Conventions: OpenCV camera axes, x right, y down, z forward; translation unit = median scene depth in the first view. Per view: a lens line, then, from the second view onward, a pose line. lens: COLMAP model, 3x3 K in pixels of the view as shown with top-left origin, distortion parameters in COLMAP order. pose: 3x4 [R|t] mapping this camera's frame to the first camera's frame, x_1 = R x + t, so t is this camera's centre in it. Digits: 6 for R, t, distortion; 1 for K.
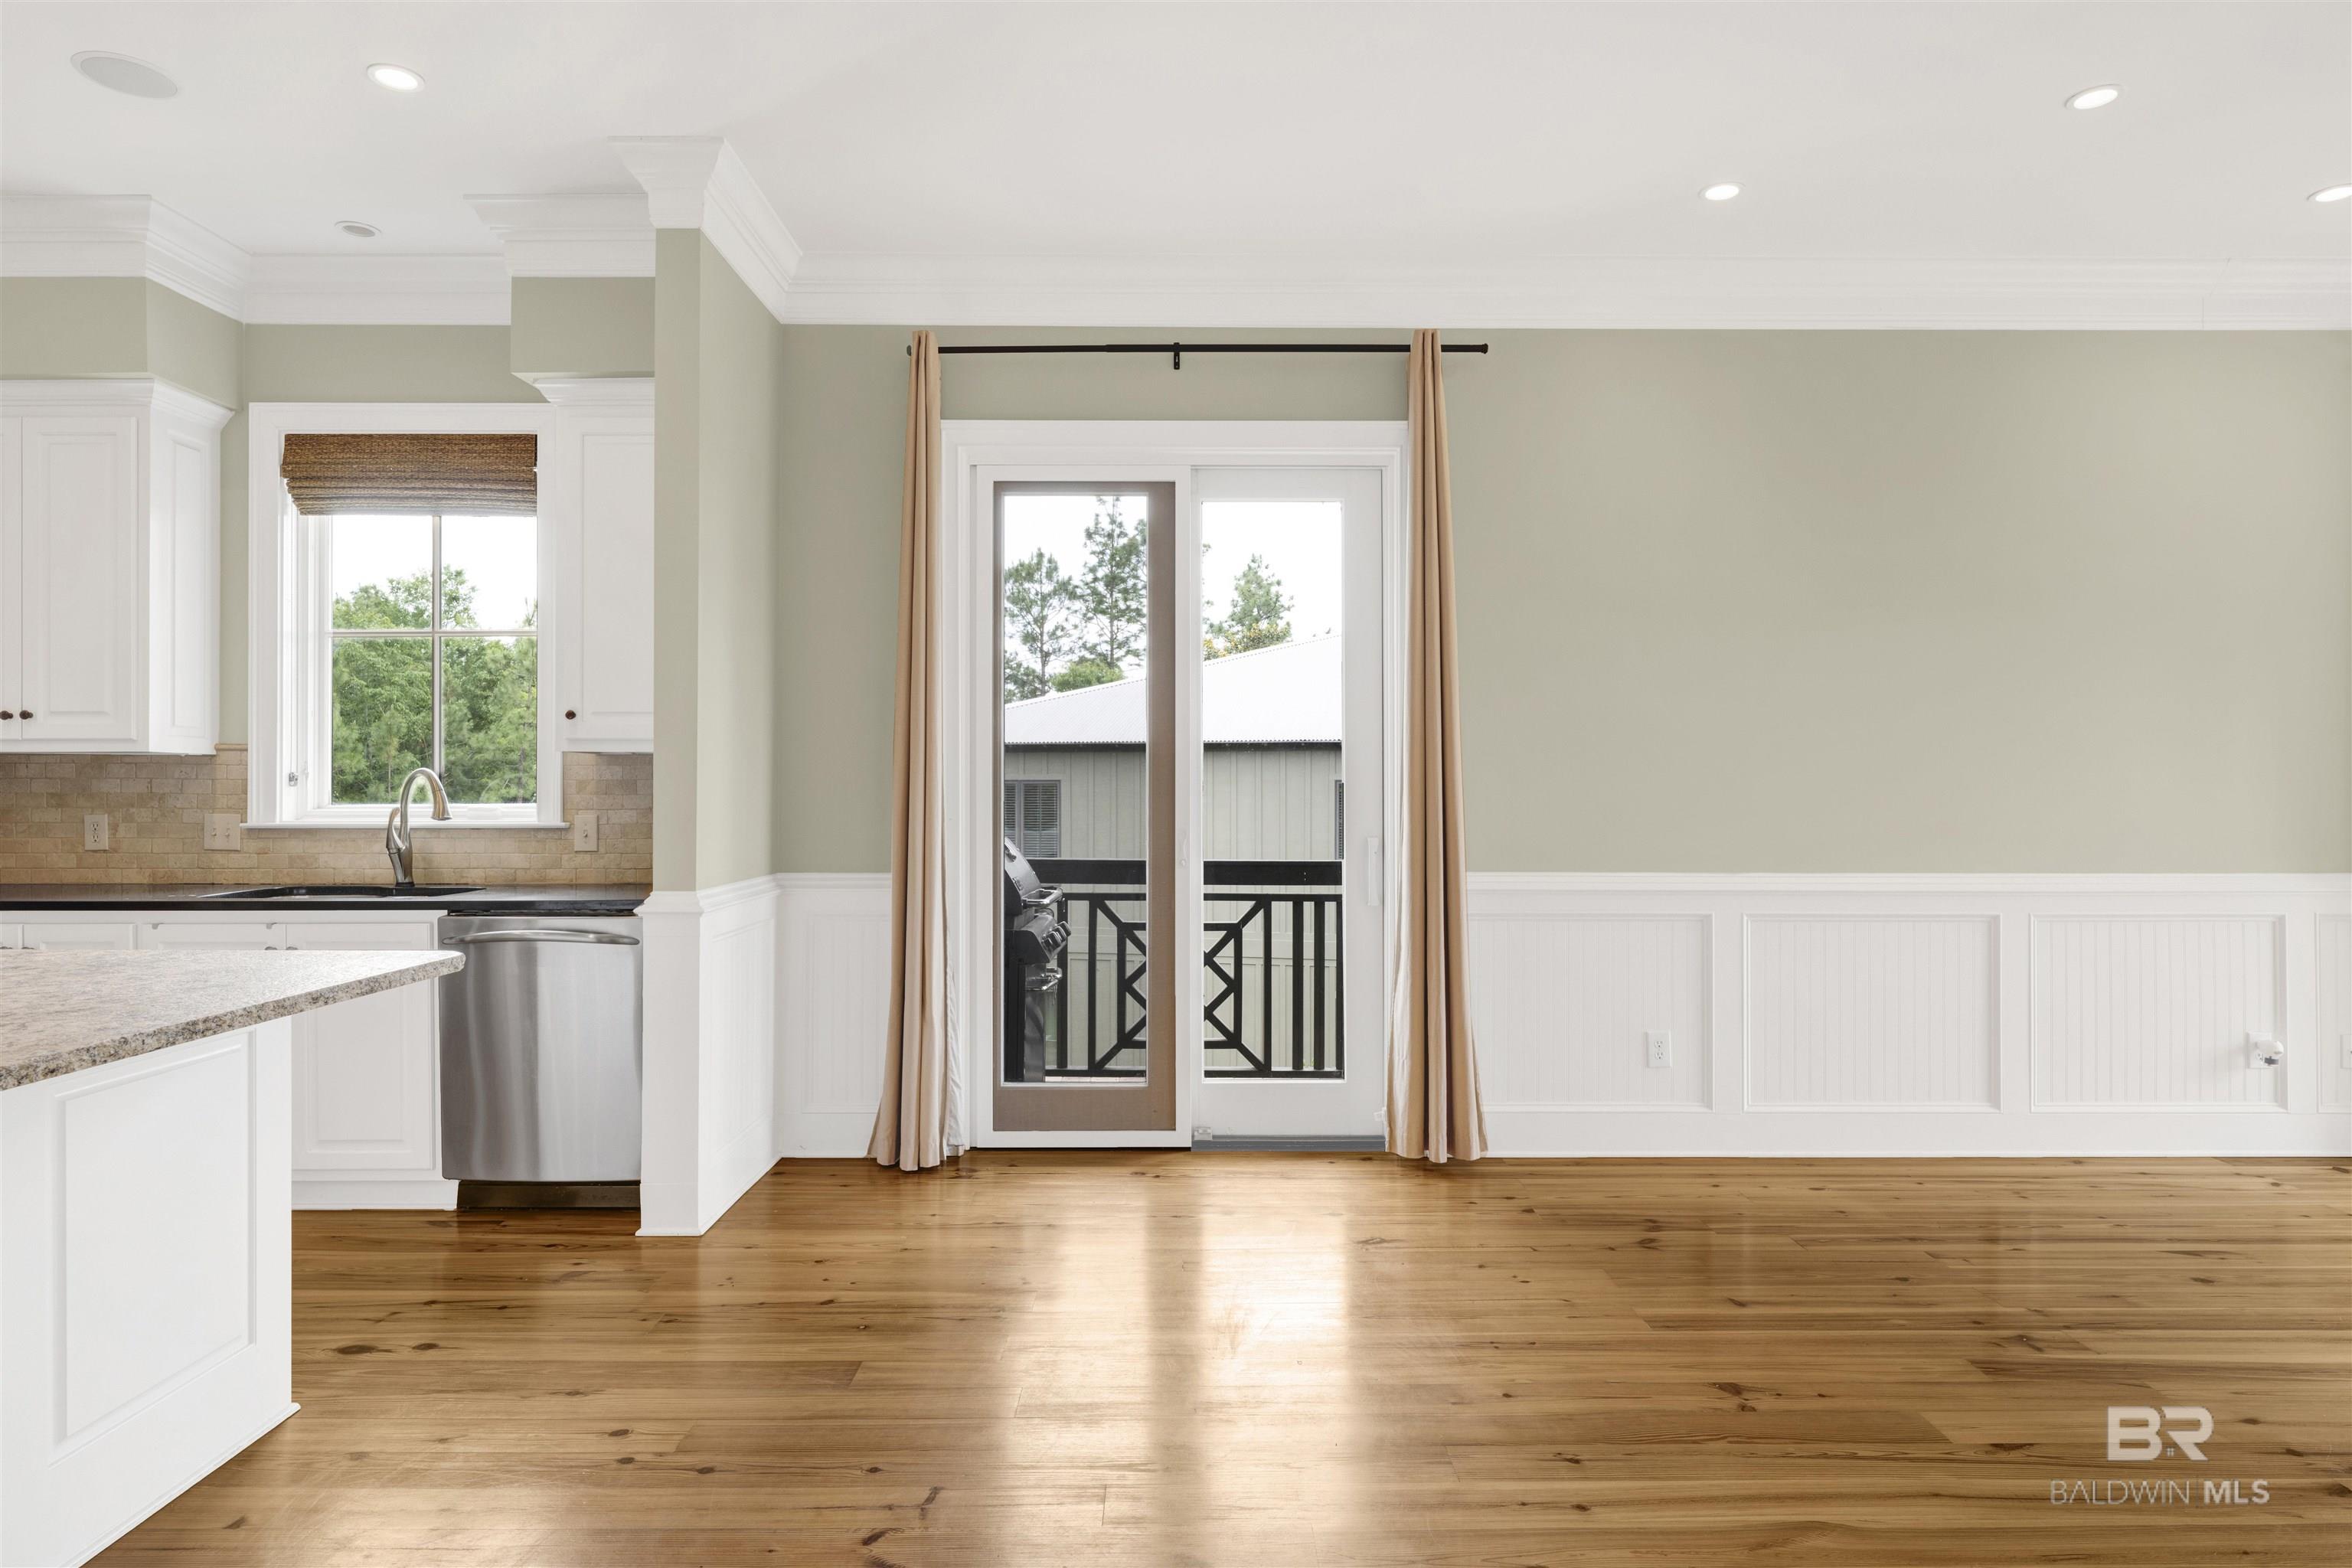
lens RADIAL K [[1292.7, 0, 1173.4], [0, 1292.7, 788.4], [0, 0, 1]] dist [0.001976, -0.002183]
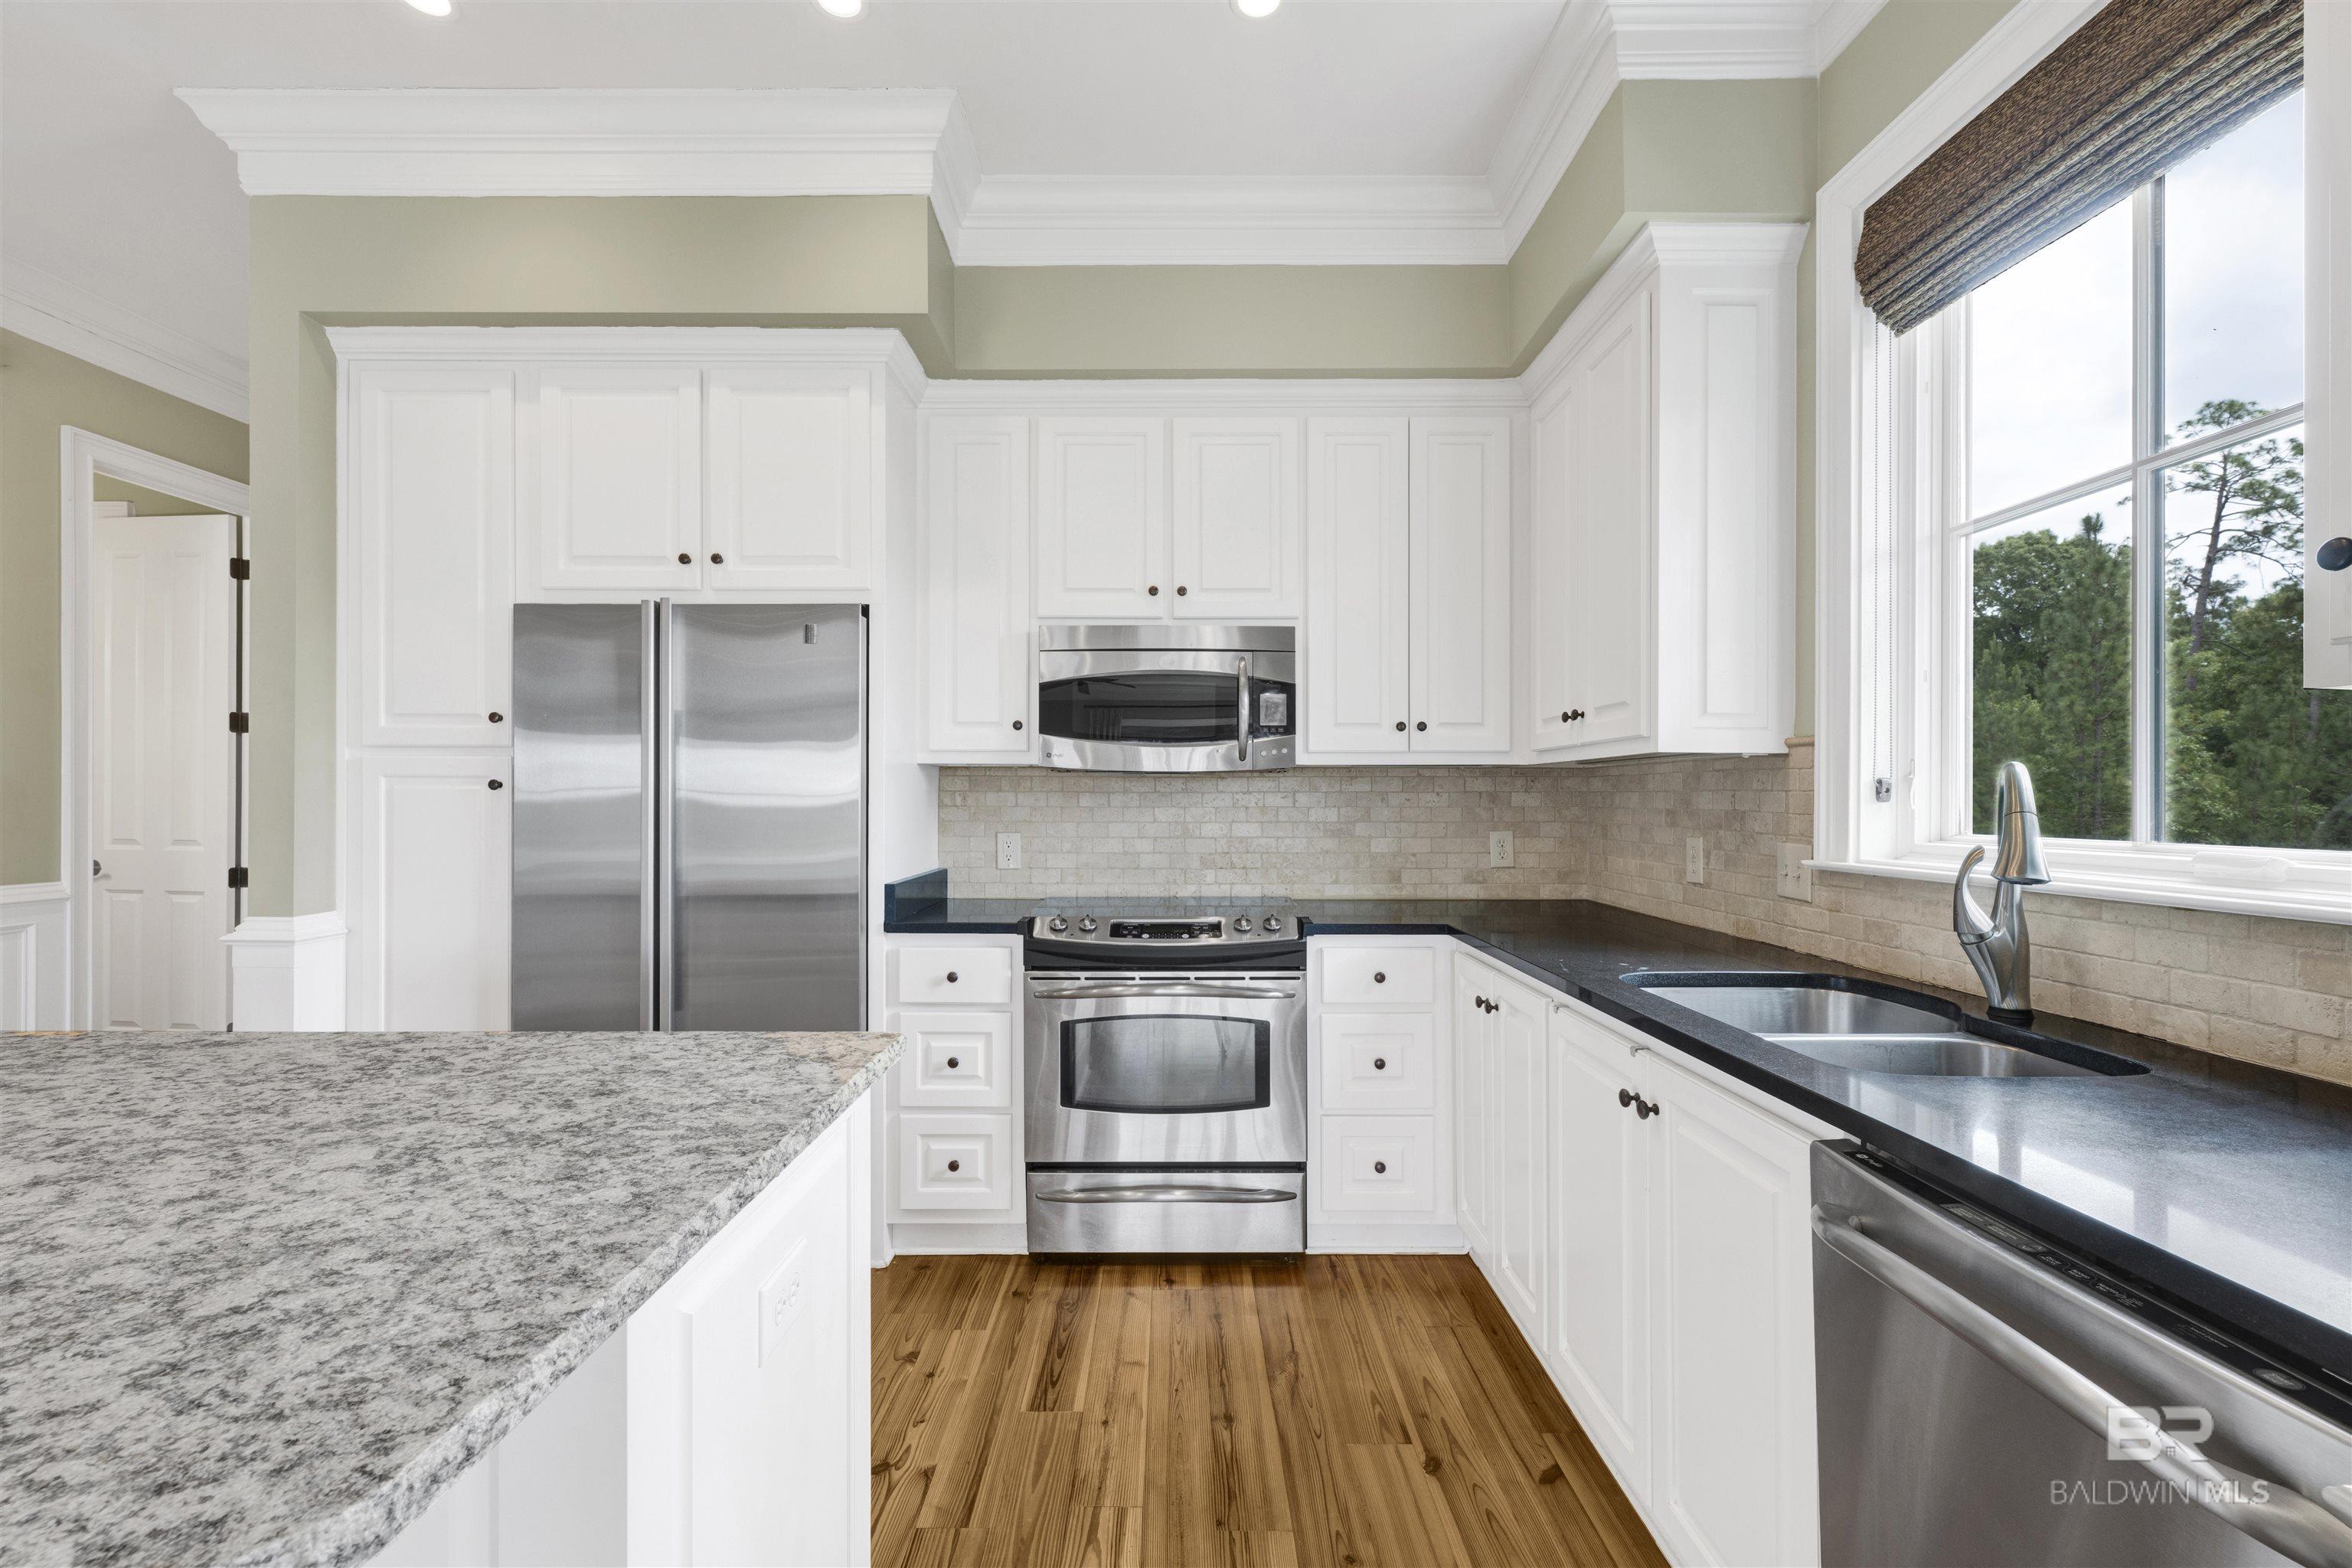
lens RADIAL K [[996.5, 0, 1165.5], [0, 996.5, 797.5], [0, 0, 1]] dist [-0.000281, 0.000050]
pose [[-0.016598, -0.001675, -0.999861, -0.225325], [-0.000528, 0.999998, -0.001666, -0.002633], [0.999862, 0.000500, -0.016599, 0.691906]]
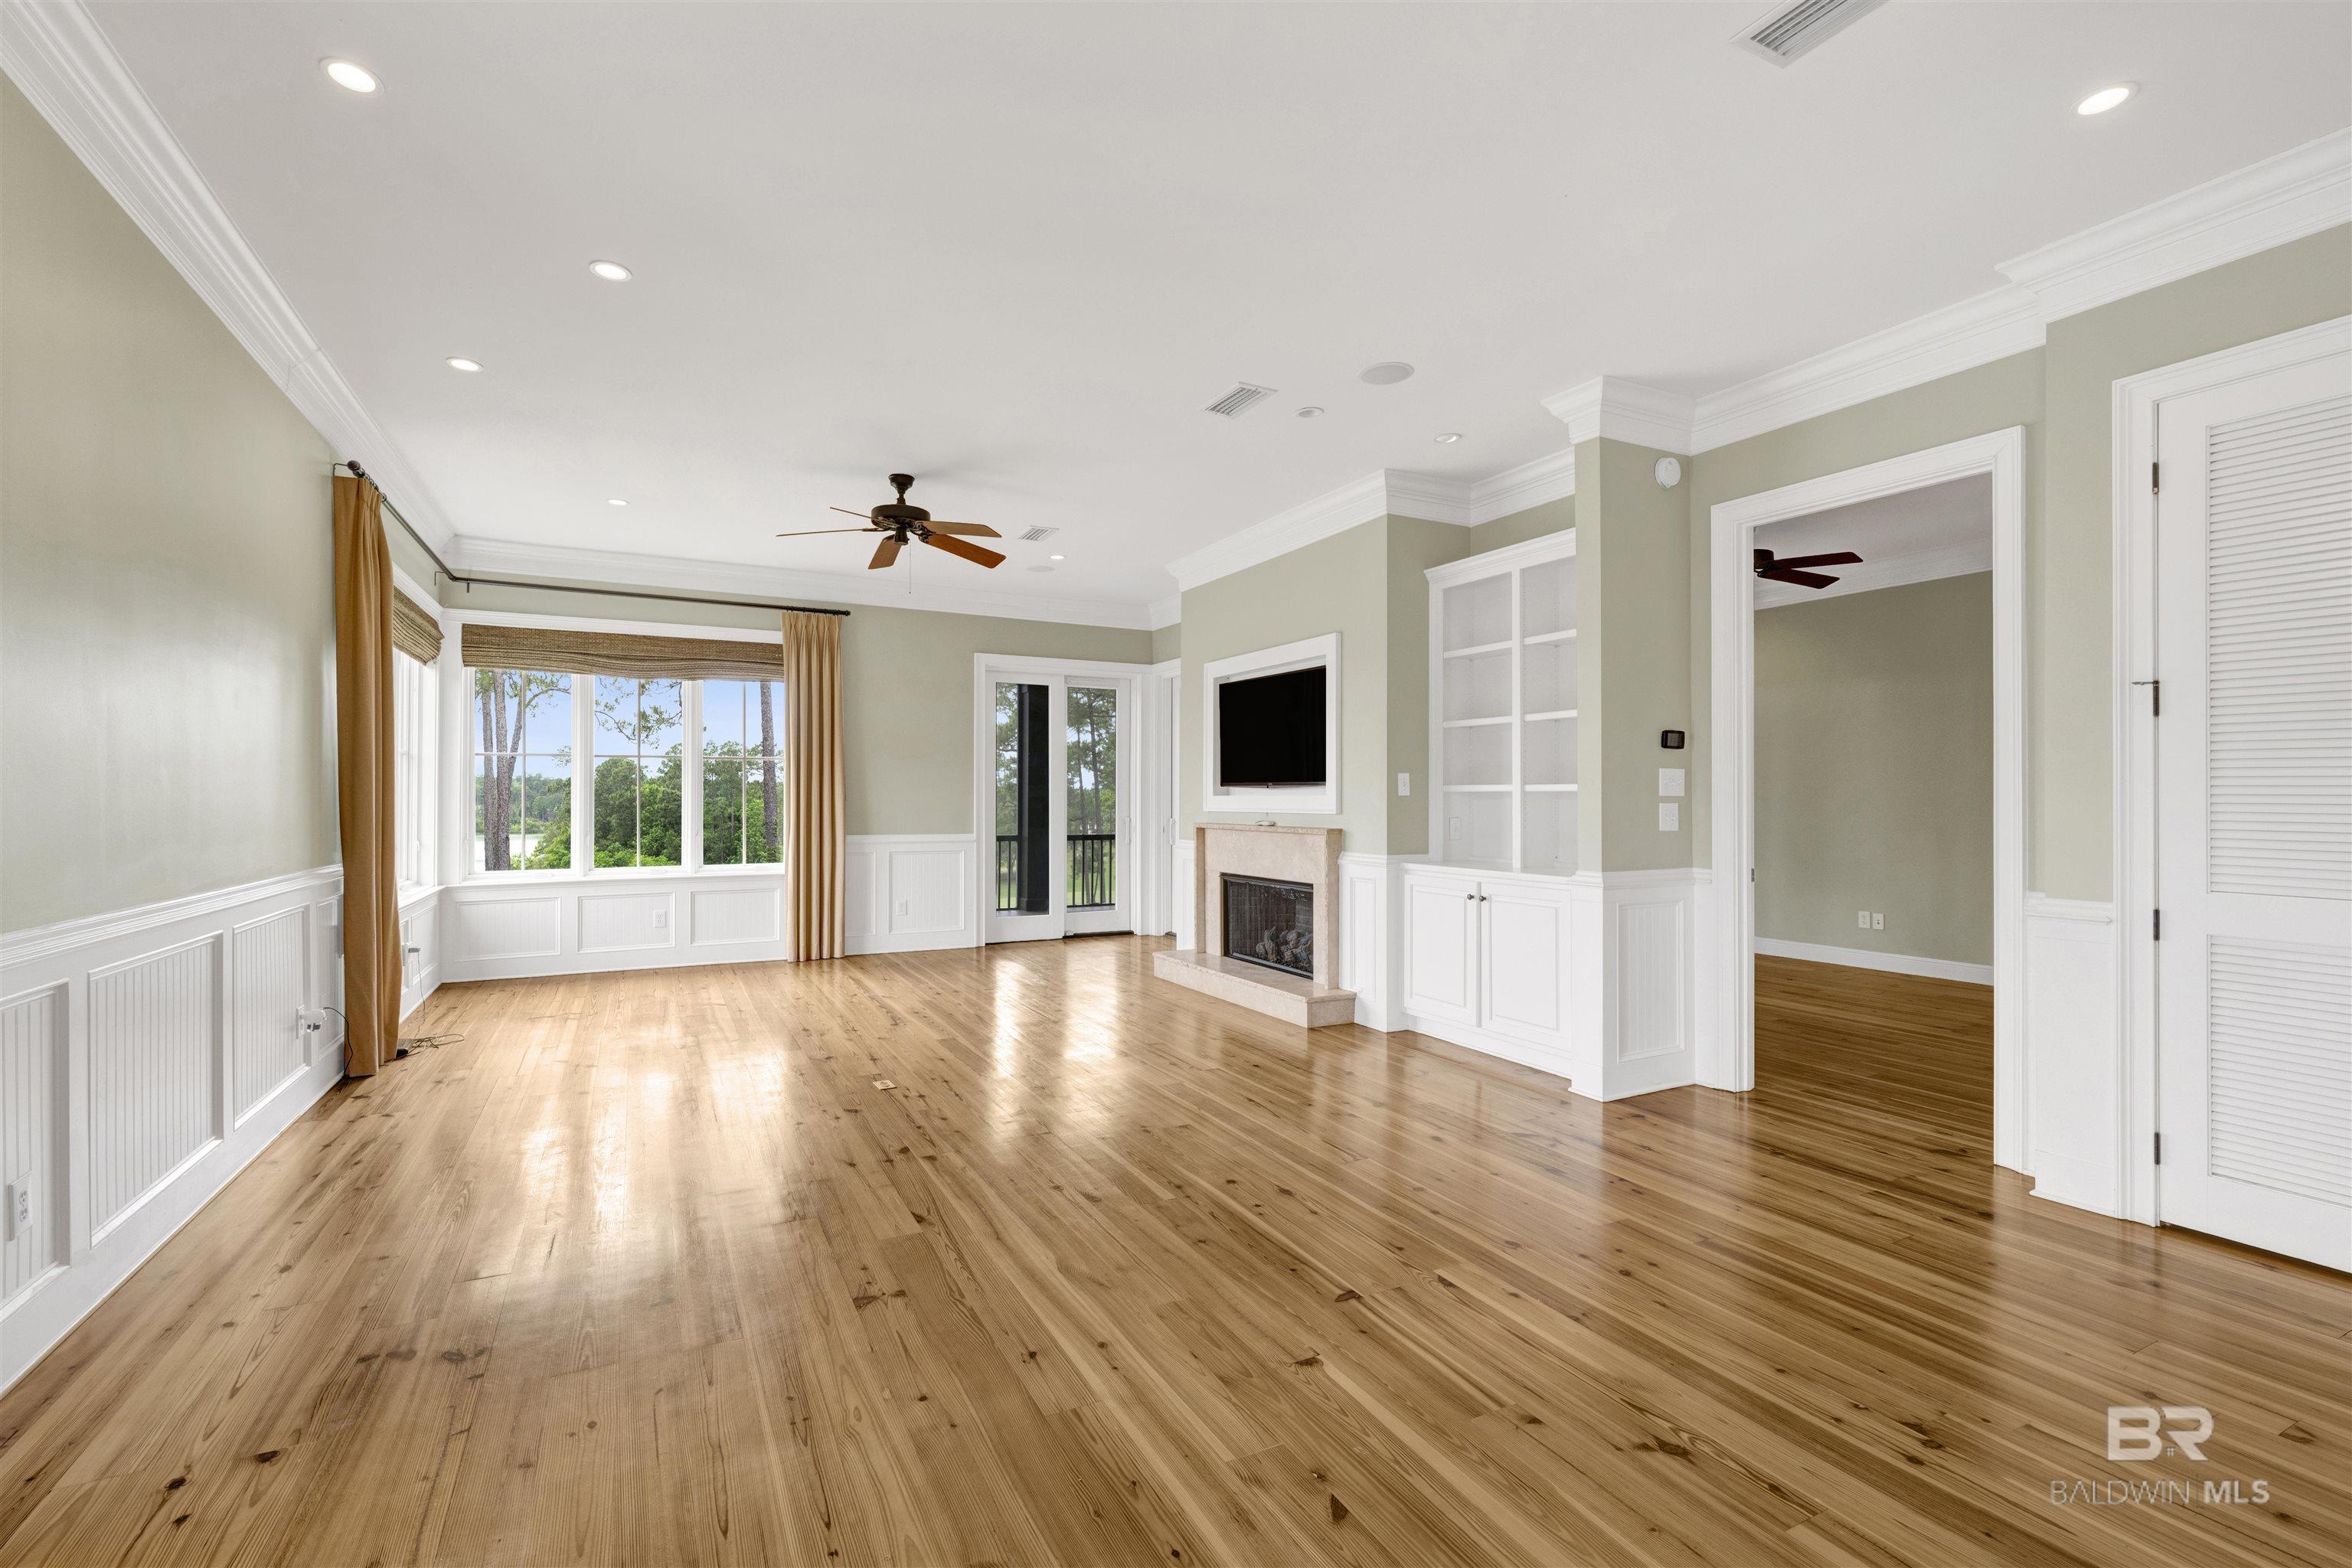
lens RADIAL K [[996.5, 0, 1139.9], [0, 996.5, 798.1], [0, 0, 1]] dist [-0.000281, 0.000050]
pose [[-0.438756, -0.000369, 0.898606, -0.316288], [-0.003534, 0.999993, -0.001315, -0.002113], [-0.898599, -0.003752, -0.438755, 0.723319]]
